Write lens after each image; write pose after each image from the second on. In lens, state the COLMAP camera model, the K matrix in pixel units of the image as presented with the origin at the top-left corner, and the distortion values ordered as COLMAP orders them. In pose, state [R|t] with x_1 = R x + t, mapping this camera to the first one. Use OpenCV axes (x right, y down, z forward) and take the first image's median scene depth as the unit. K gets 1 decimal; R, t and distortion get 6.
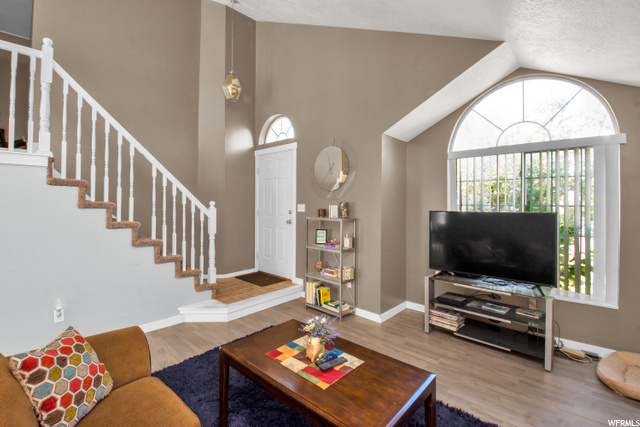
lens RADIAL K [[288.1, 0, 320.4], [0, 288.1, 202.0], [0, 0, 1]] dist [0.001618, -0.013787]
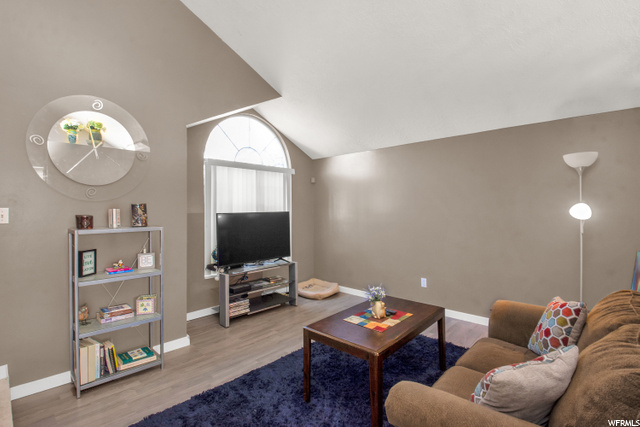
lens RADIAL K [[303.4, 0, 320.7], [0, 303.4, 204.3], [0, 0, 1]] dist [0.000711, -0.000075]
pose [[-0.003344, 0.009460, 0.999950, -0.774112], [-0.001177, 0.999955, -0.009464, 0.008961], [-0.999994, -0.001209, -0.003333, 0.670157]]
